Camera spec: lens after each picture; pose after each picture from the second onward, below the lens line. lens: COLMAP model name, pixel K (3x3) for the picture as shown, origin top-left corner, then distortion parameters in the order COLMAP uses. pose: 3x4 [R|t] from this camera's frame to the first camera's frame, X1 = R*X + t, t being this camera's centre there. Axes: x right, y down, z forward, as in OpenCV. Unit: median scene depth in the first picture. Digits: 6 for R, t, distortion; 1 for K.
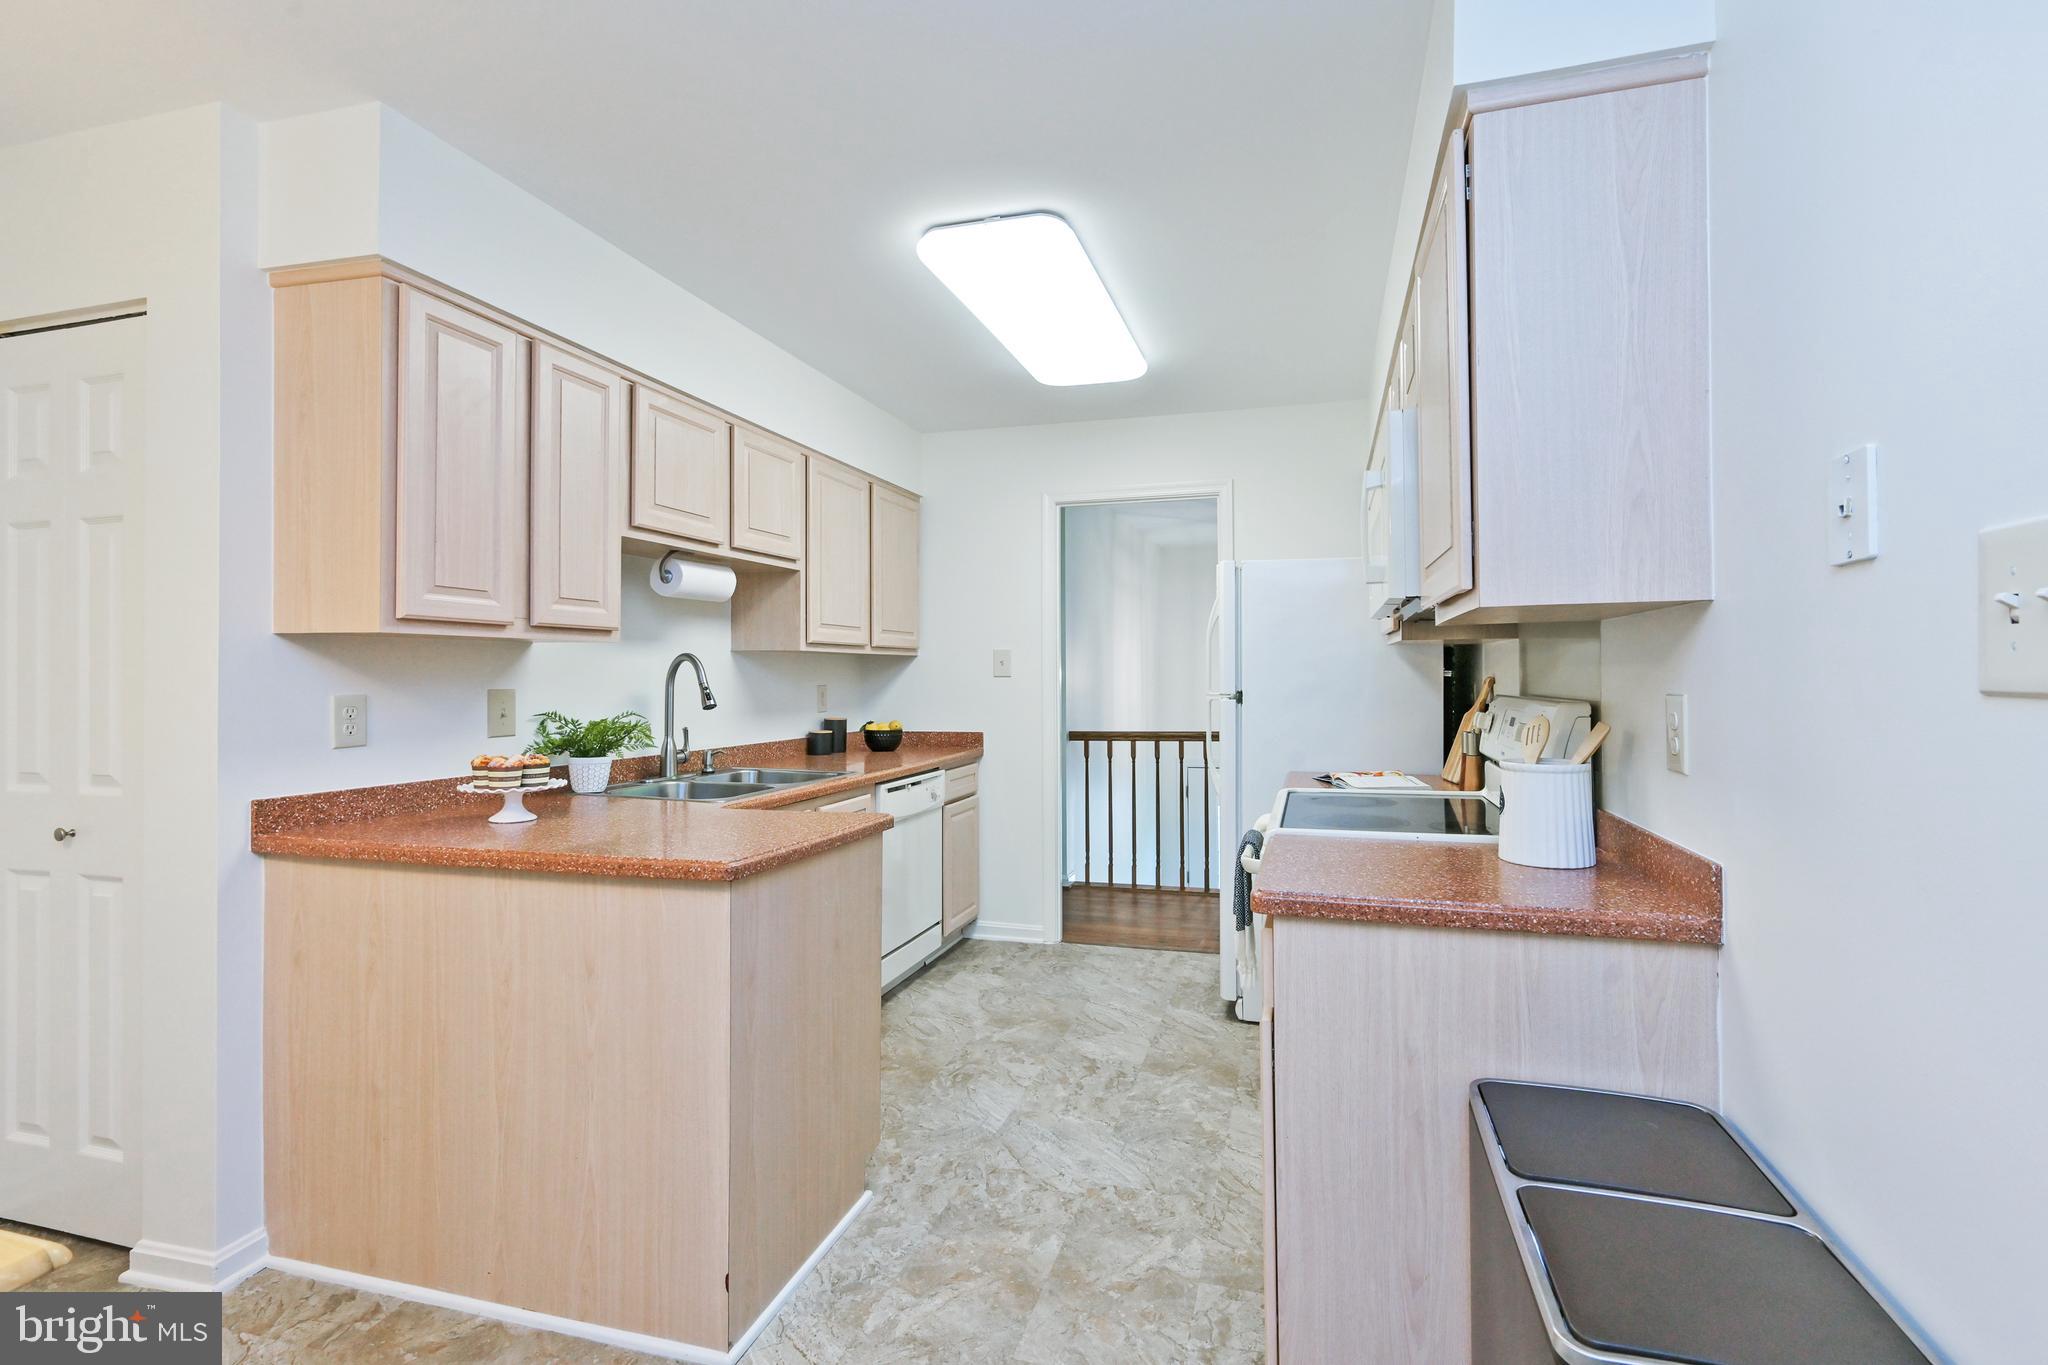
lens RADIAL K [[929.2, 0, 1029.4], [0, 929.2, 668.4], [0, 0, 1]] dist [0.021752, 0.000462]
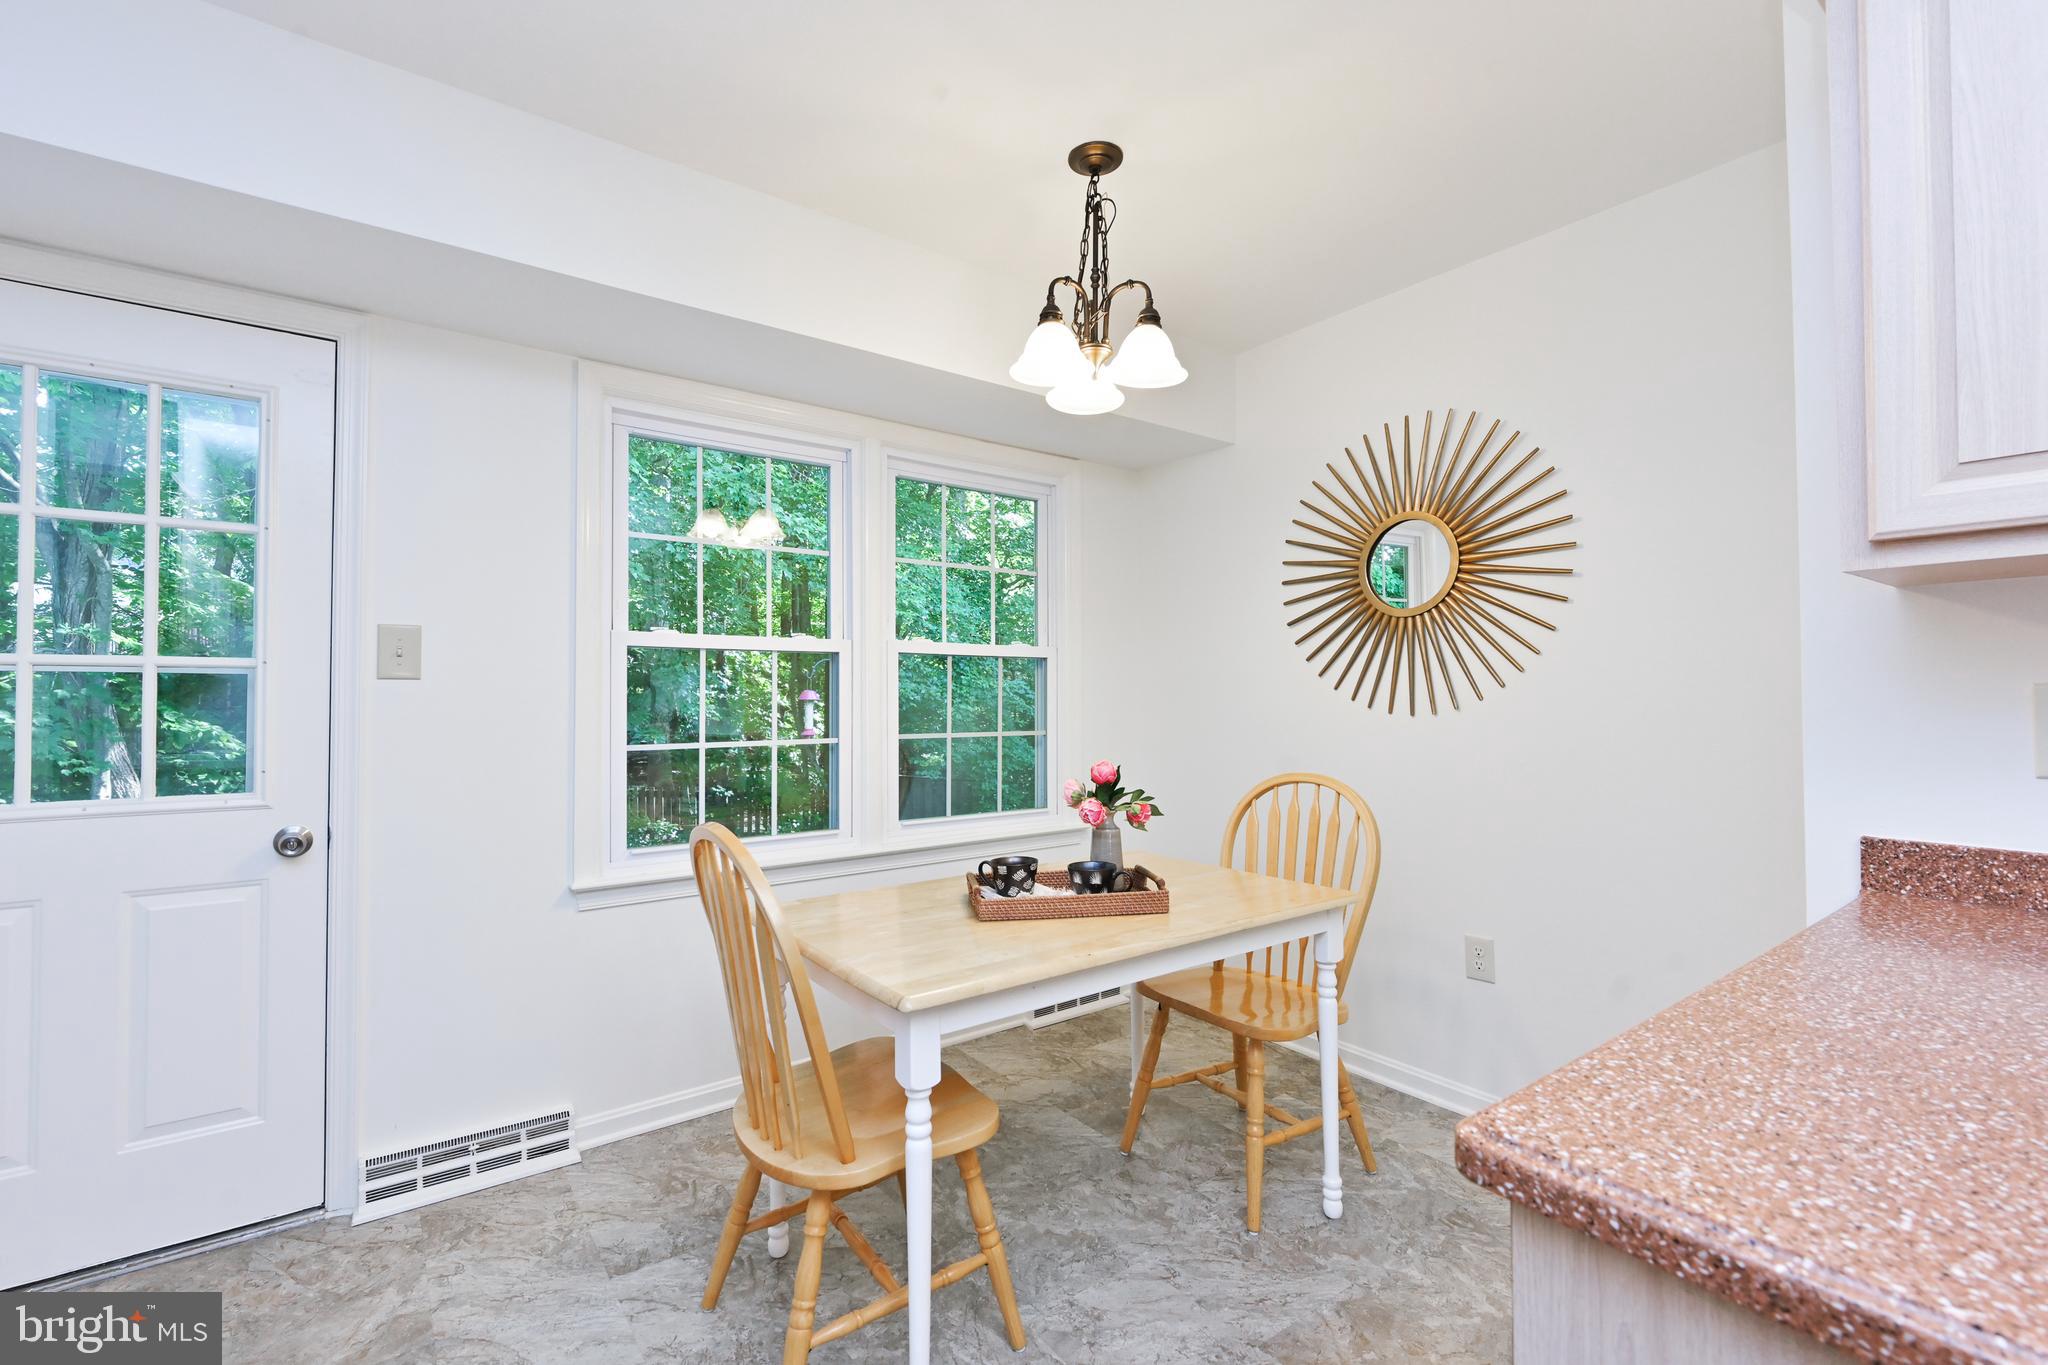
lens RADIAL K [[881.1, 0, 1016.4], [0, 881.1, 684.7], [0, 0, 1]] dist [-0.001082, 0.000207]
pose [[-0.605439, -0.005890, -0.795870, 0.045352], [0.010061, 0.999836, -0.015053, 0.030104], [0.795828, -0.017121, -0.605280, 0.796340]]
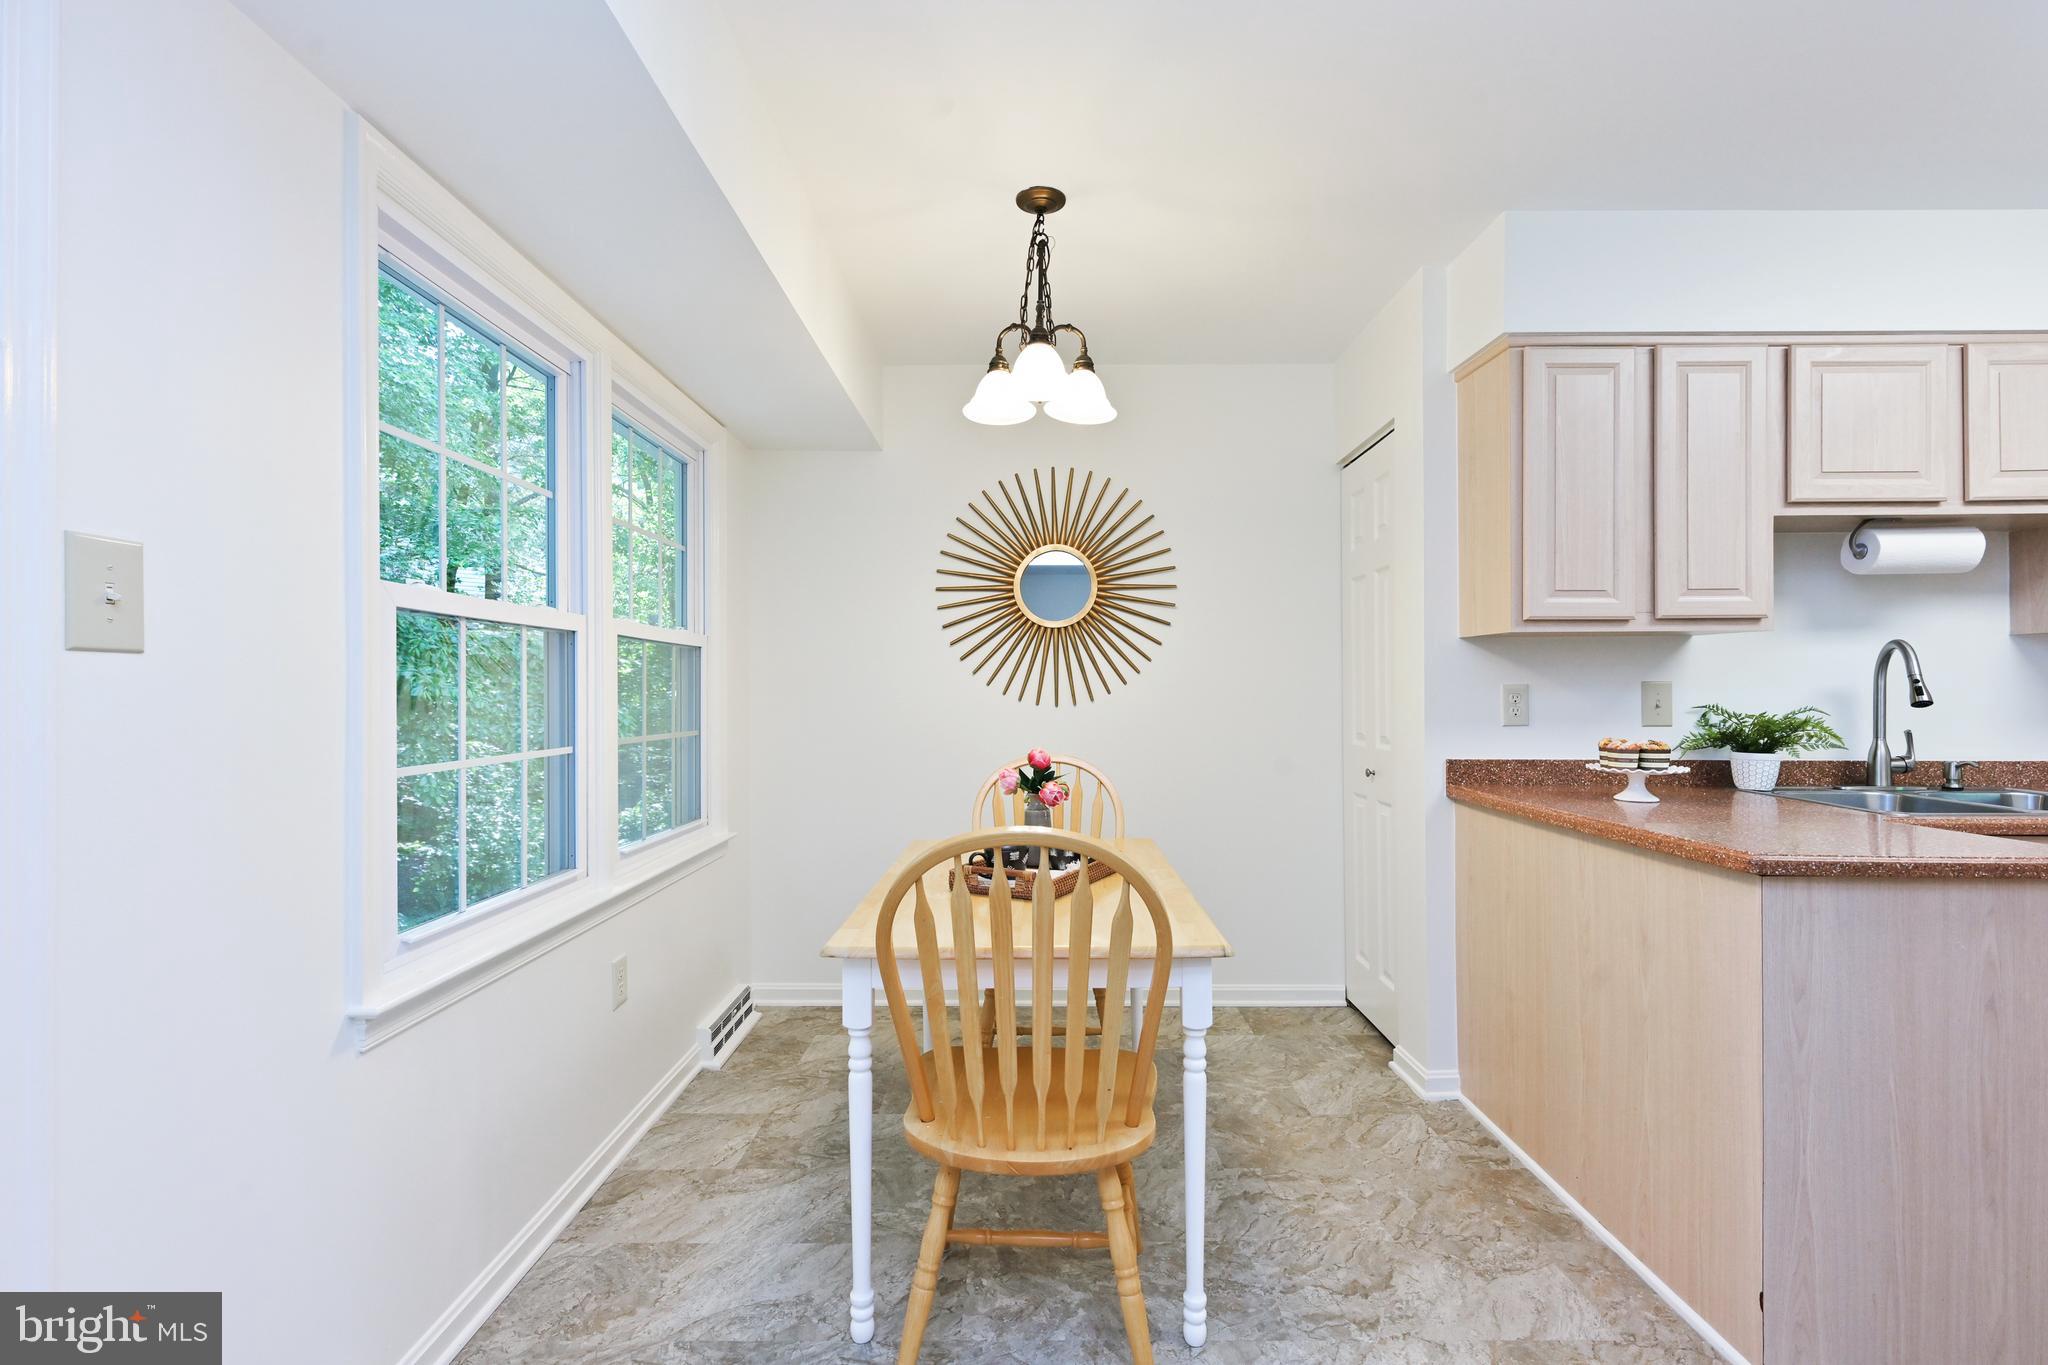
lens RADIAL K [[928.5, 0, 1028.9], [0, 928.5, 686.5], [0, 0, 1]] dist [0.001258, 0.000261]
pose [[0.278354, -0.002295, -0.960476, 0.276491], [0.007272, 0.999974, -0.000282, 0.026130], [0.960451, -0.006906, 0.278363, 0.032026]]
